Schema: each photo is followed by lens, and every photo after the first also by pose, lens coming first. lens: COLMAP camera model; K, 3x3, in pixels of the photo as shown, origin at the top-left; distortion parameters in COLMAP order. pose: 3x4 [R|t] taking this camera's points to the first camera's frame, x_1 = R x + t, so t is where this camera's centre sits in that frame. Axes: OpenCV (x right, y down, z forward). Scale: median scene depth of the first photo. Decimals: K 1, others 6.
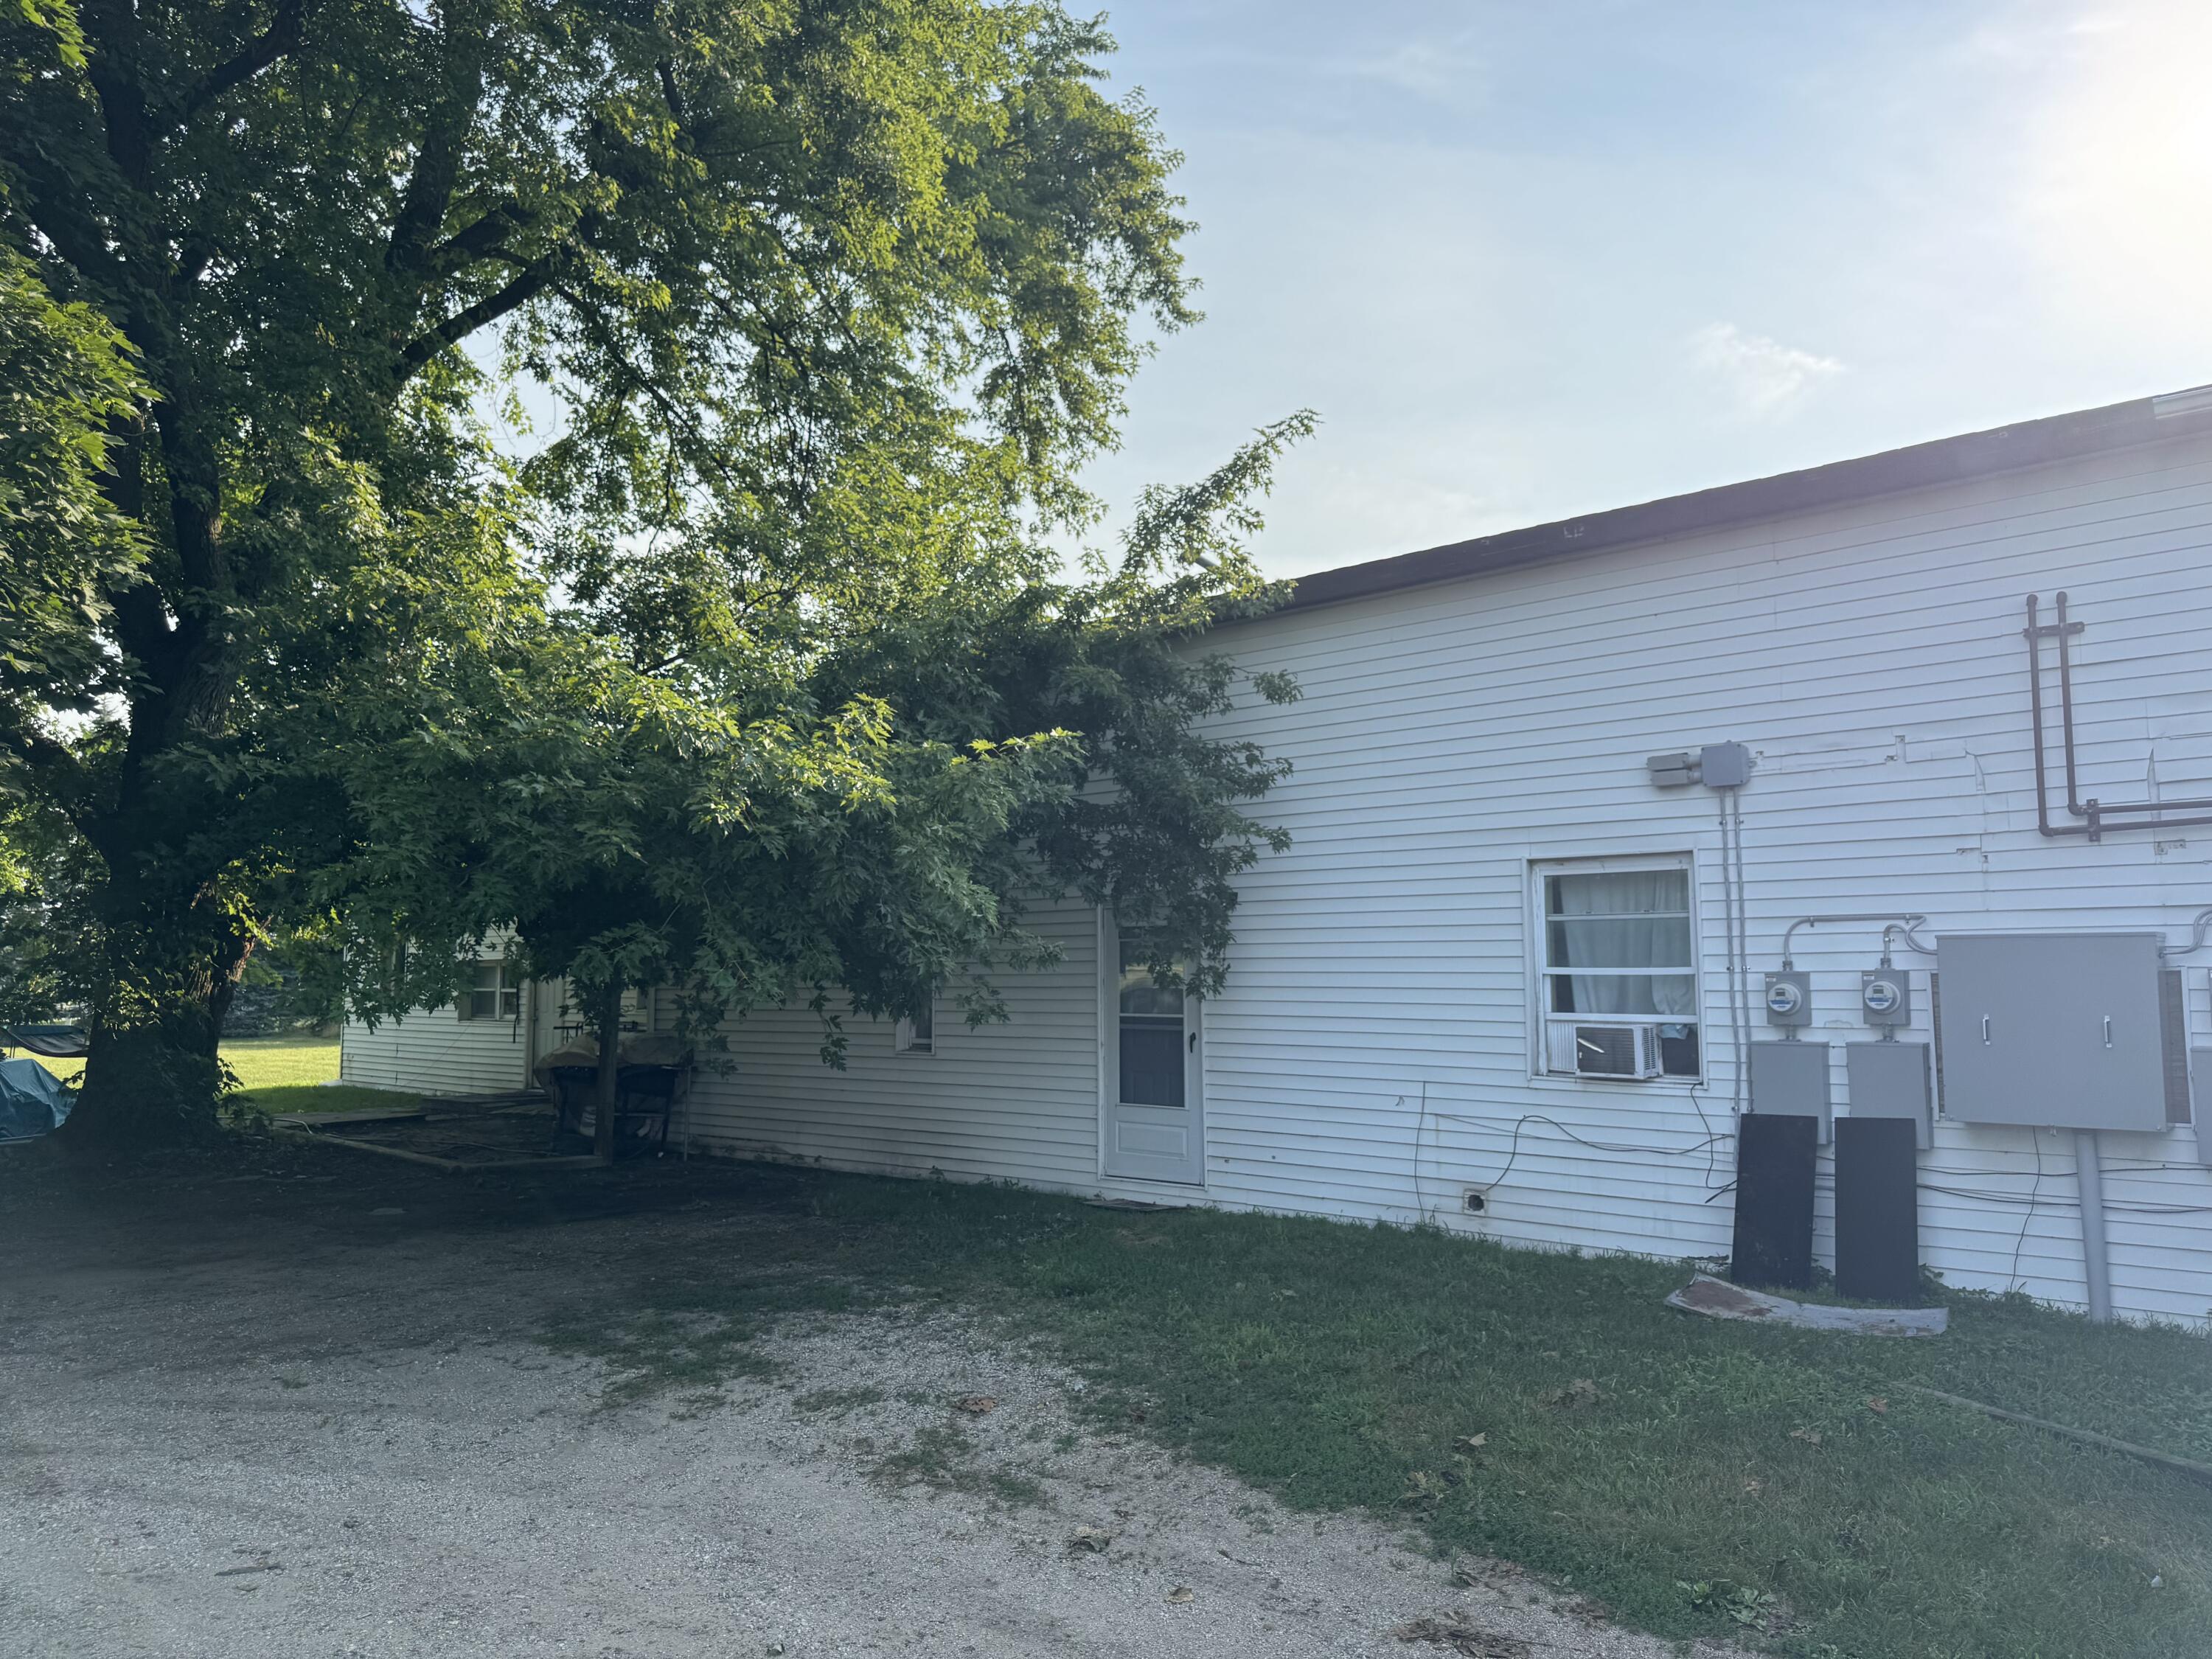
lens RADIAL K [[1572.7, 0, 1105.8], [0, 1572.7, 836.7], [0, 0, 1]] dist [0.011824, -0.006187]
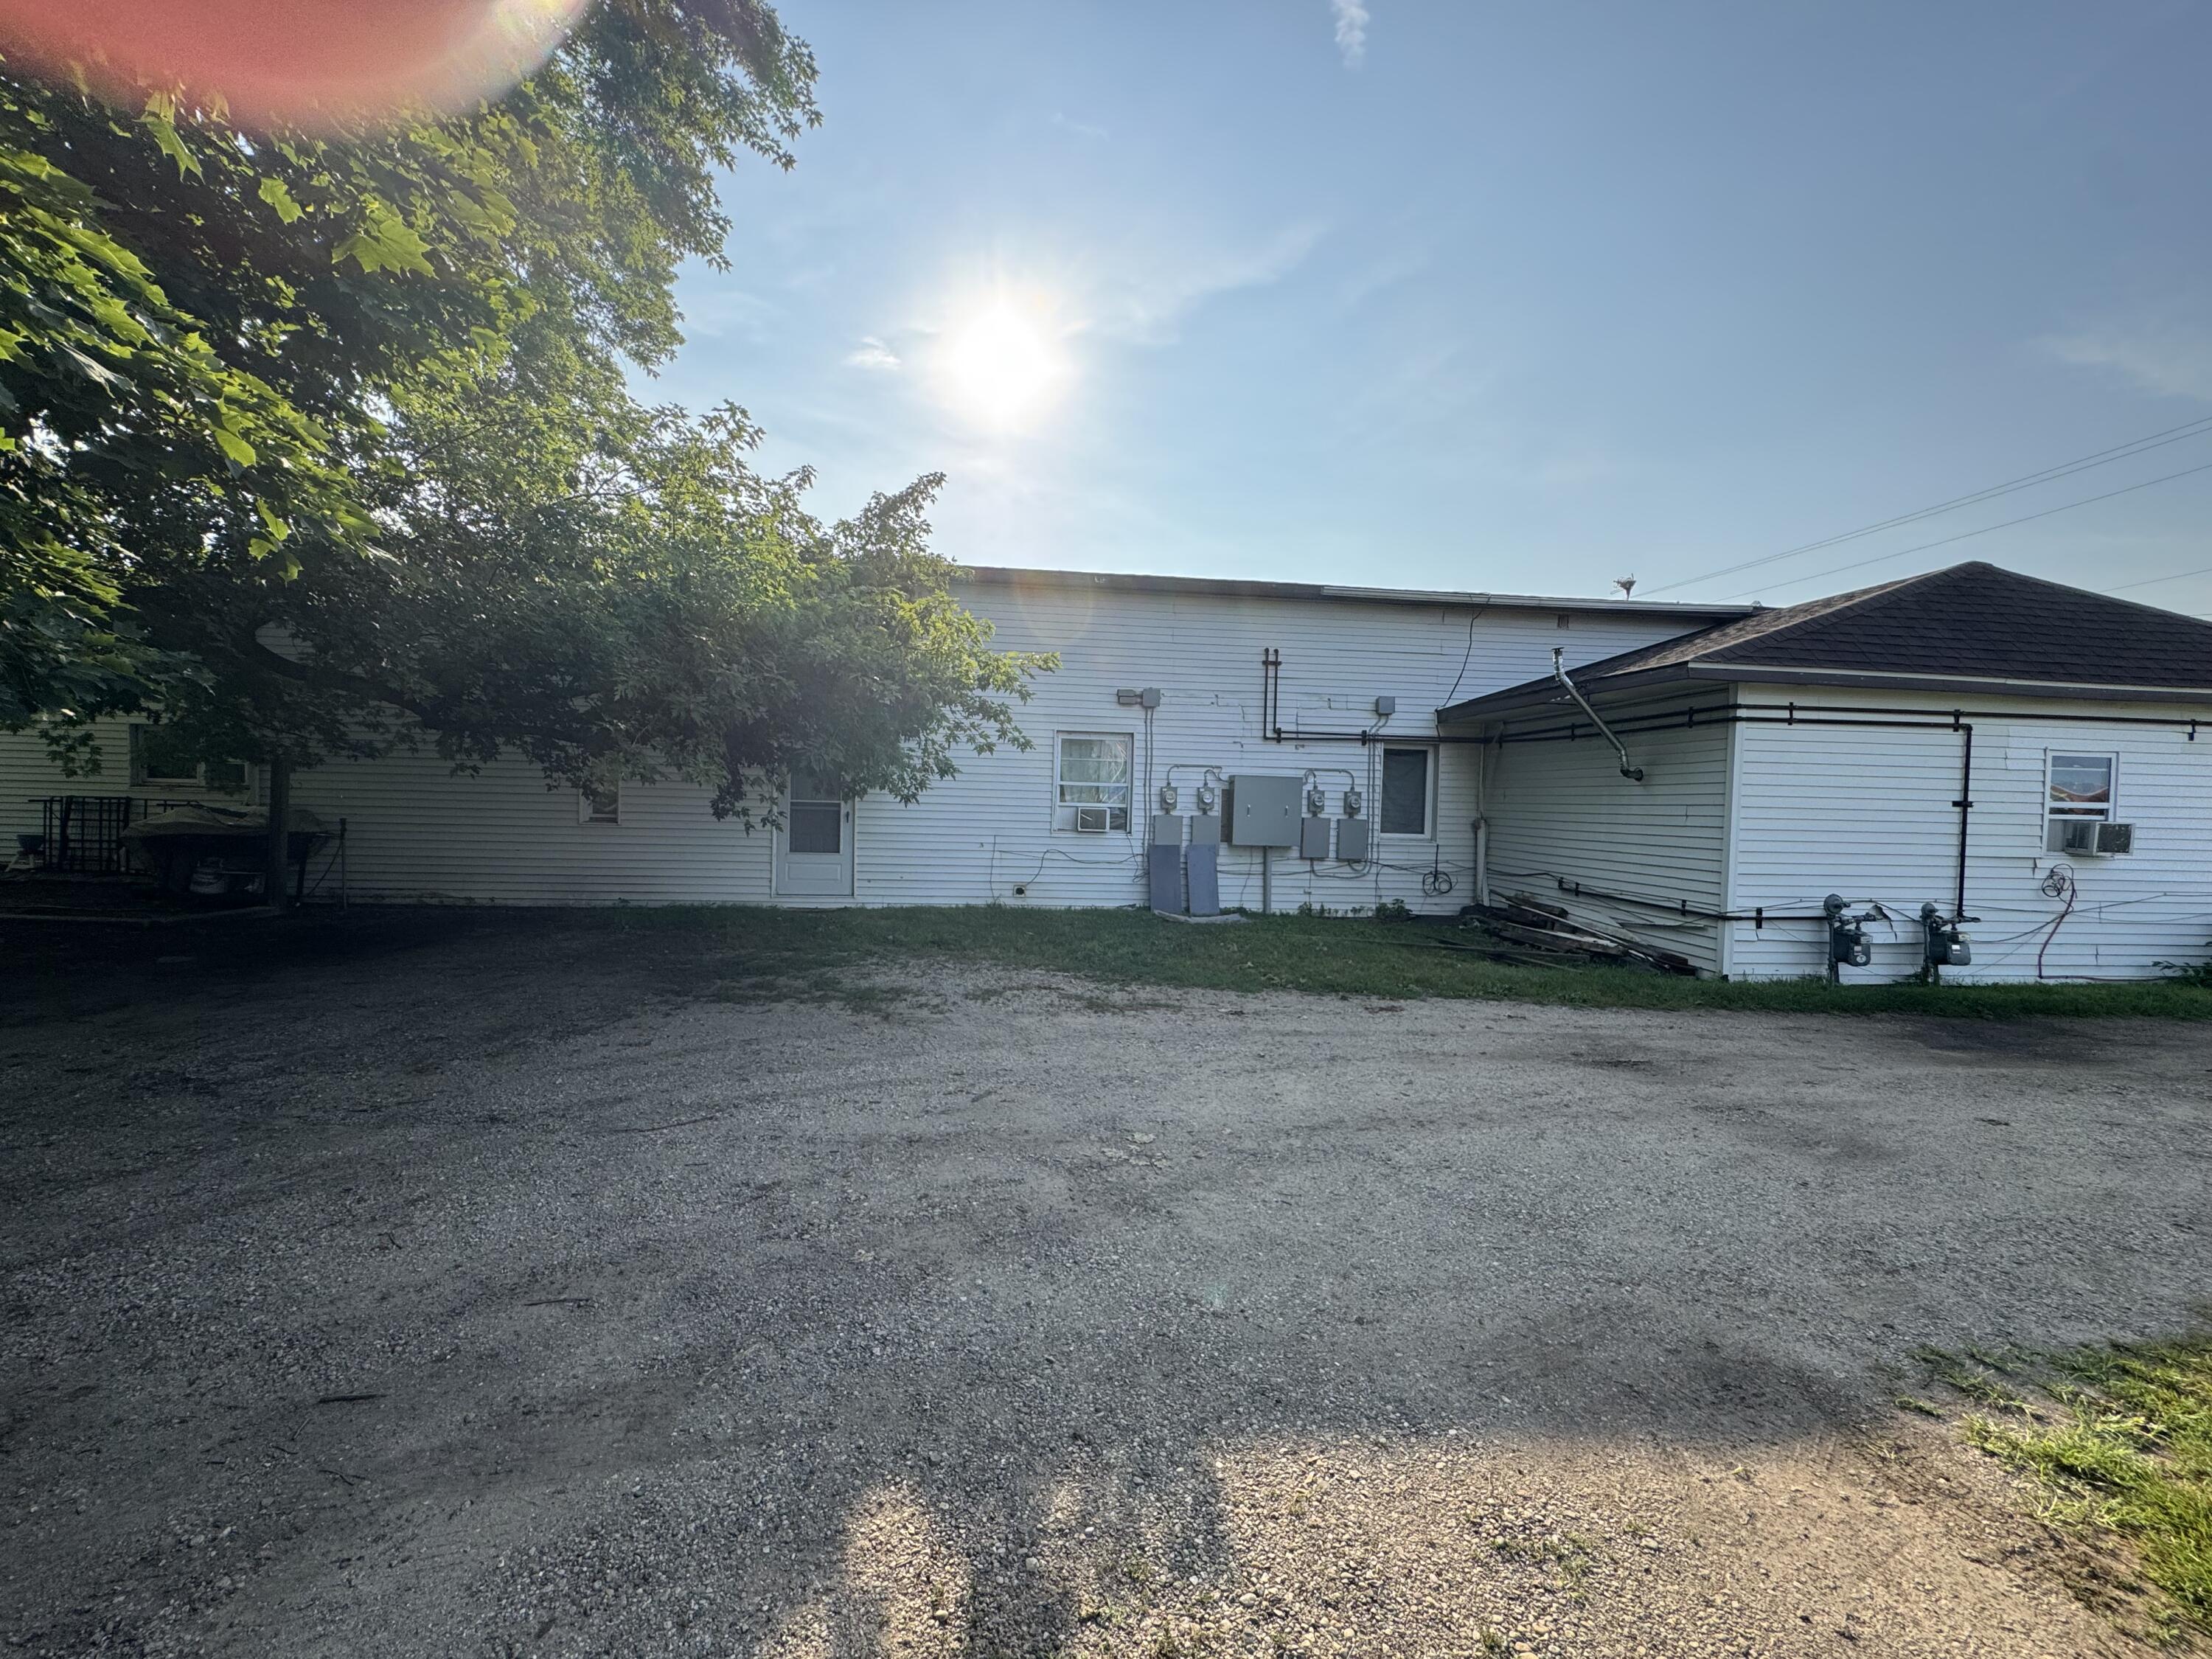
lens RADIAL K [[891.6, 0, 1106.3], [0, 891.6, 831.2], [0, 0, 1]] dist [-0.000330, -0.000028]
pose [[0.664677, -0.002326, 0.747127, -0.669831], [-0.095640, 0.991503, 0.088172, 0.042939], [-0.740984, -0.130061, 0.658807, 0.165131]]
